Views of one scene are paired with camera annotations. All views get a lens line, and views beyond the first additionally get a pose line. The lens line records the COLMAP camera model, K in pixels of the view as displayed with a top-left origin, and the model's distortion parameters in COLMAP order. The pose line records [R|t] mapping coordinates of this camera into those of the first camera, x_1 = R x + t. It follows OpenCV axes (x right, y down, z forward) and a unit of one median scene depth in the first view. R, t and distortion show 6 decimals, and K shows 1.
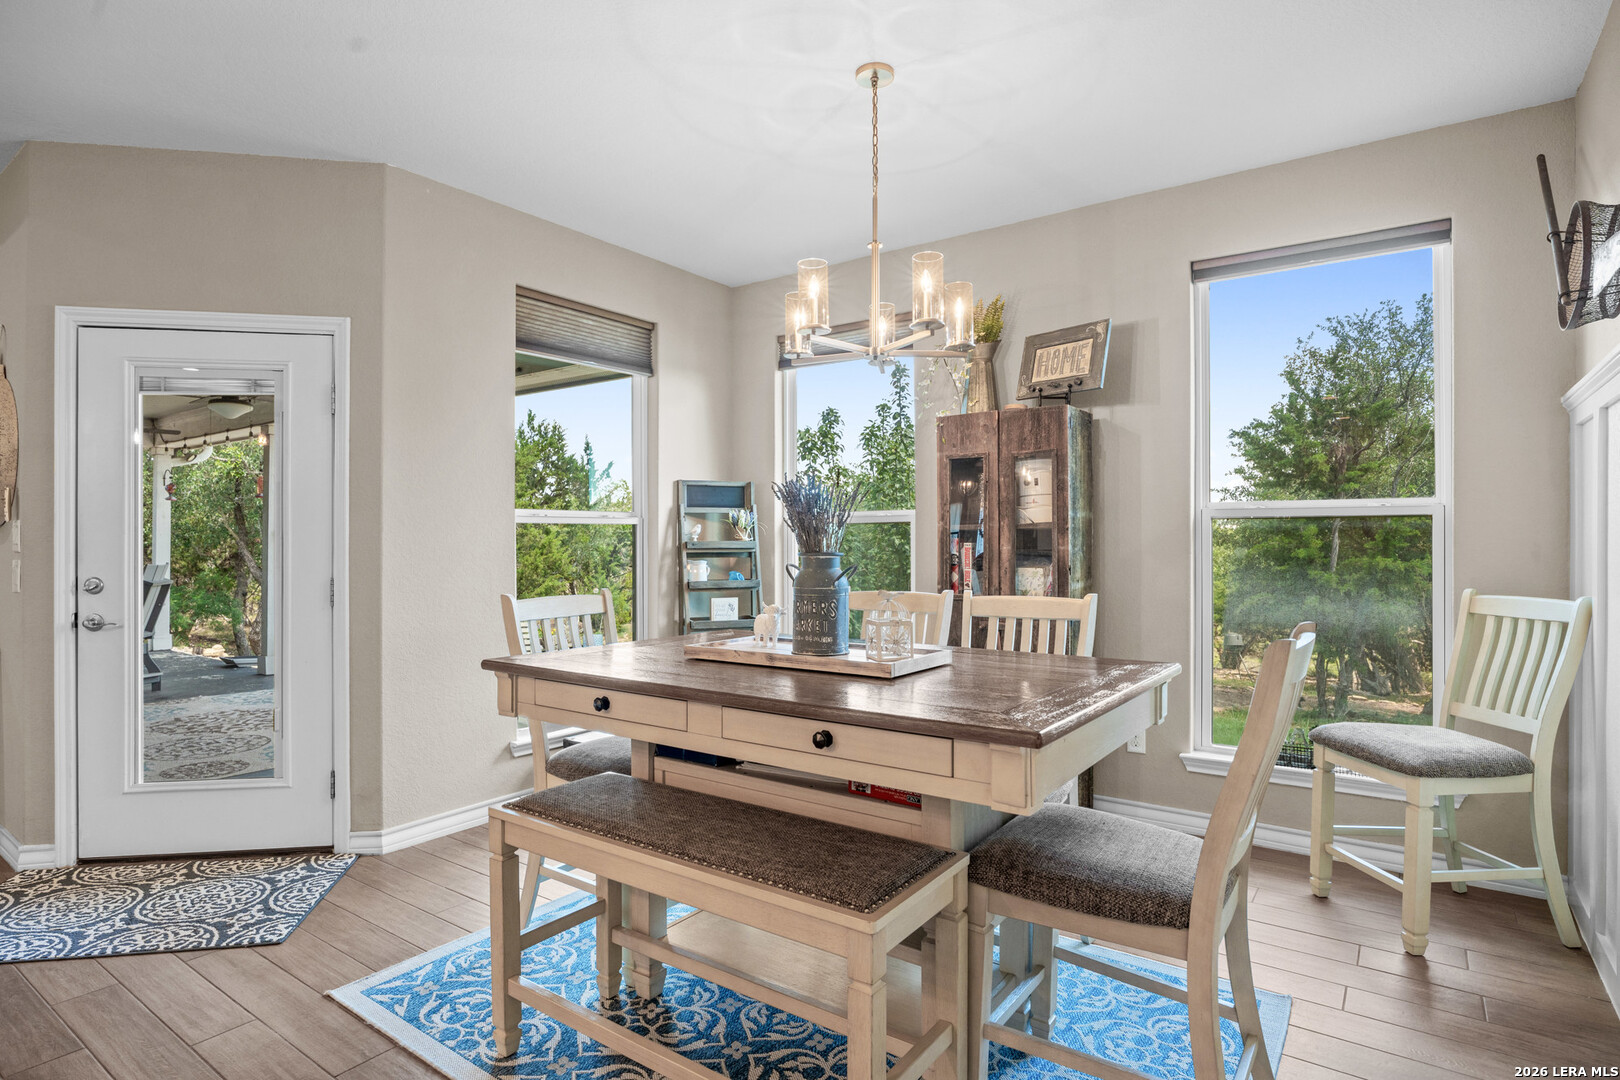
lens RADIAL K [[843.3, 0, 811.0], [0, 843.3, 539.2], [0, 0, 1]] dist [-0.003785, -0.000313]
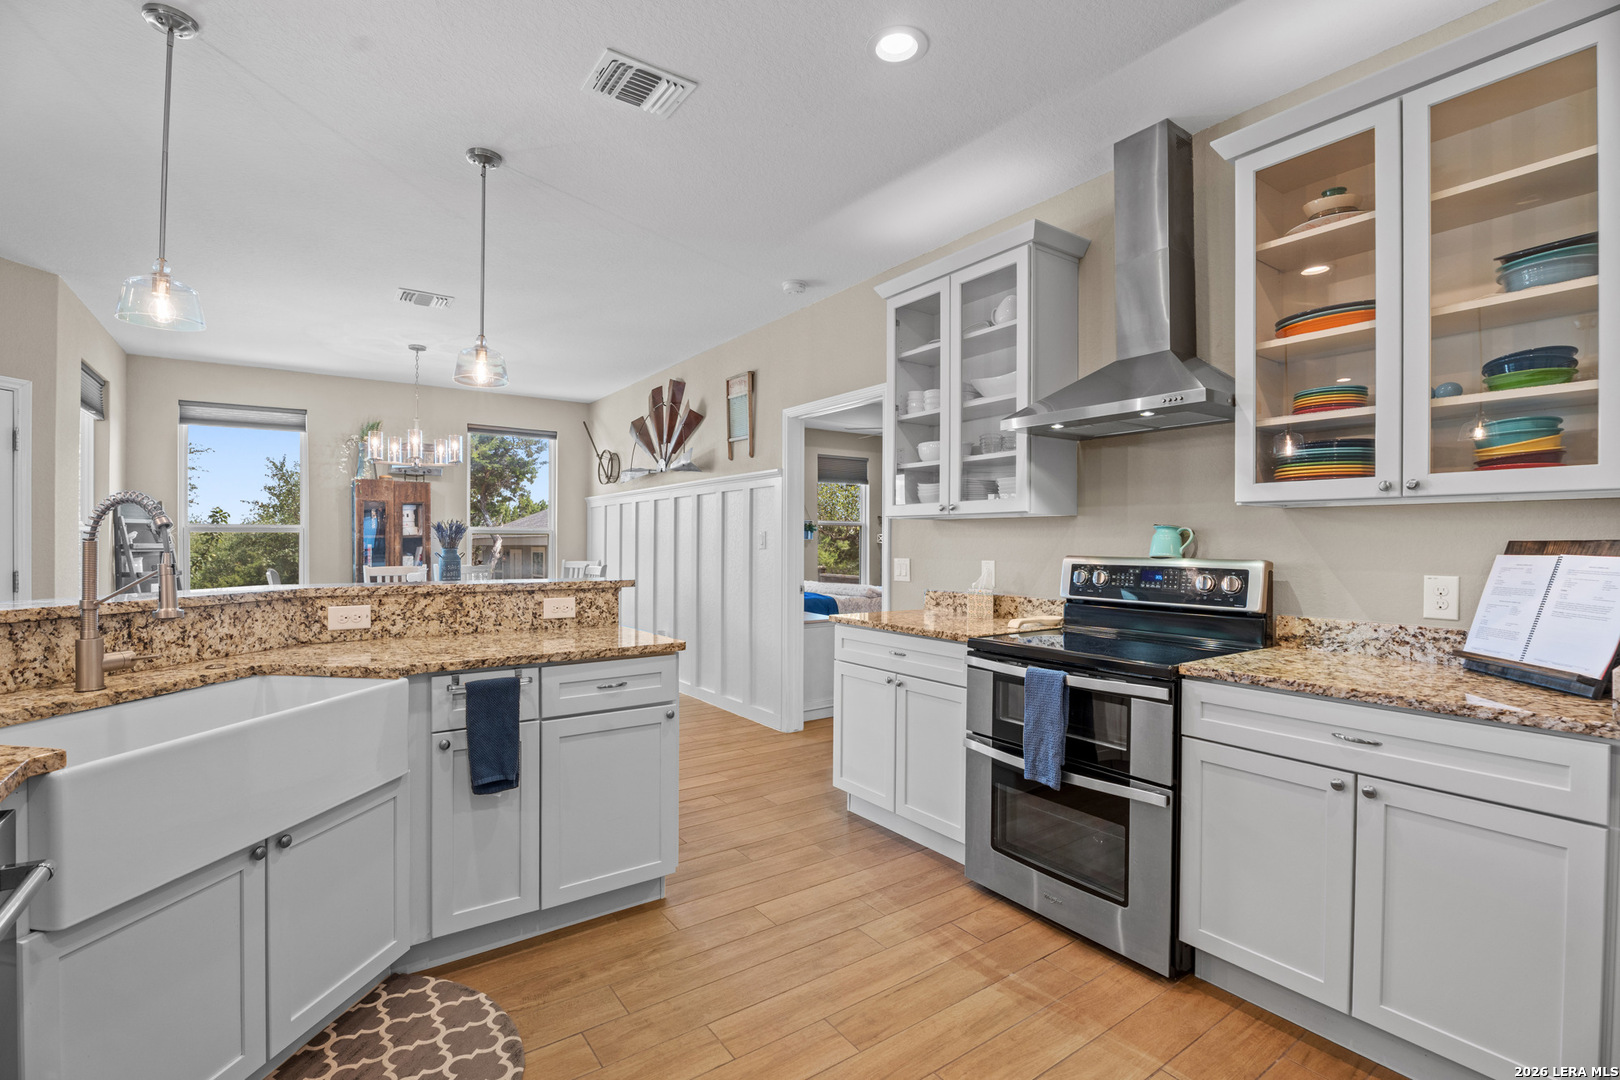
lens RADIAL K [[750.9, 0, 812.9], [0, 750.9, 543.4], [0, 0, 1]] dist [-0.000108, -0.000022]
pose [[0.329163, 0.004784, 0.944261, -1.186818], [-0.005041, 0.999982, -0.003308, 0.003248], [-0.944260, -0.003671, 0.329181, -0.582996]]
